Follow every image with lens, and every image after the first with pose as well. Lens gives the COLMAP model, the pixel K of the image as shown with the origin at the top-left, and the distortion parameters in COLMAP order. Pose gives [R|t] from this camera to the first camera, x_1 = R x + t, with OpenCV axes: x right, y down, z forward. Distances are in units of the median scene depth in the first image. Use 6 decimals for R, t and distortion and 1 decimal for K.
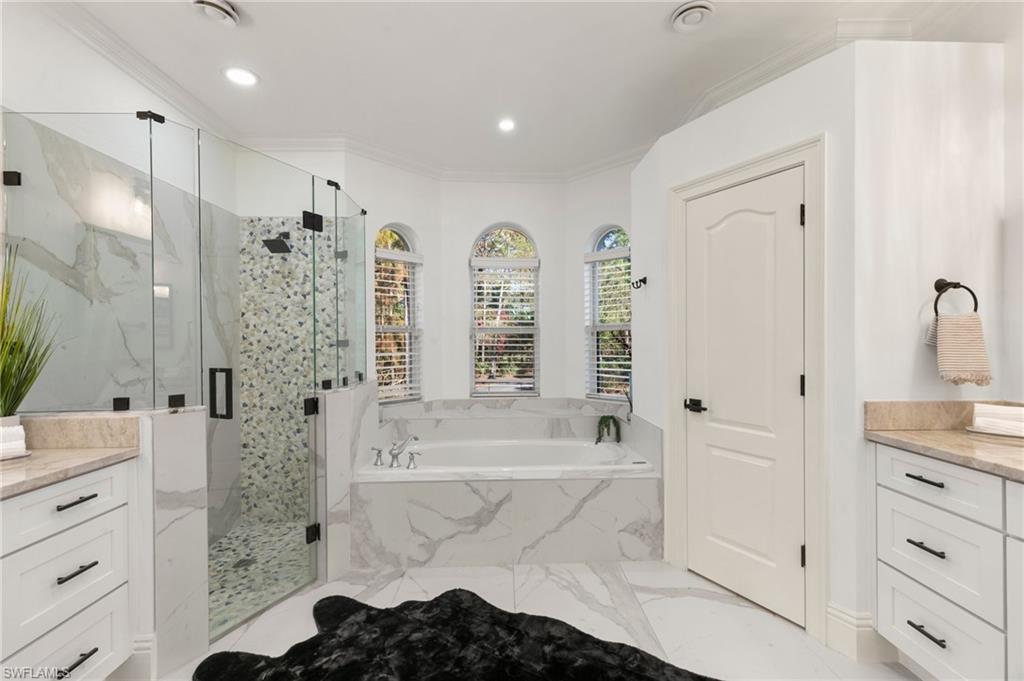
lens RADIAL K [[459.2, 0, 507.4], [0, 459.2, 343.2], [0, 0, 1]] dist [0.011832, -0.002178]
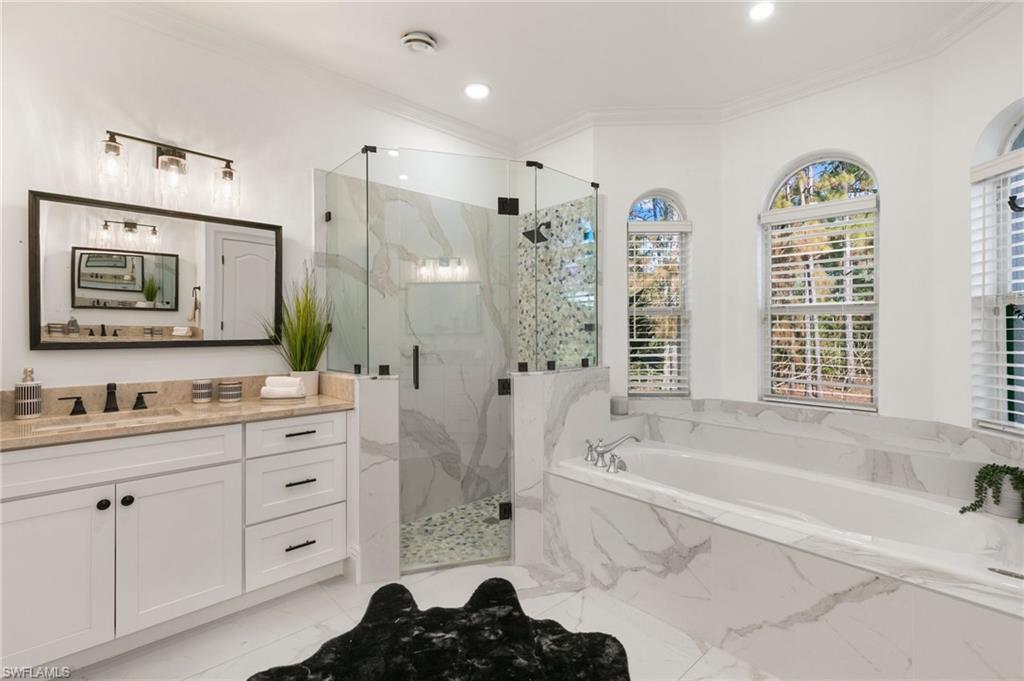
lens RADIAL K [[459.2, 0, 510.1], [0, 459.2, 332.1], [0, 0, 1]] dist [0.011832, -0.002178]
pose [[0.663703, 0.008091, -0.747952, 0.325347], [-0.008148, 0.999960, 0.003586, 0.010445], [0.747952, 0.003714, 0.663743, 0.309217]]
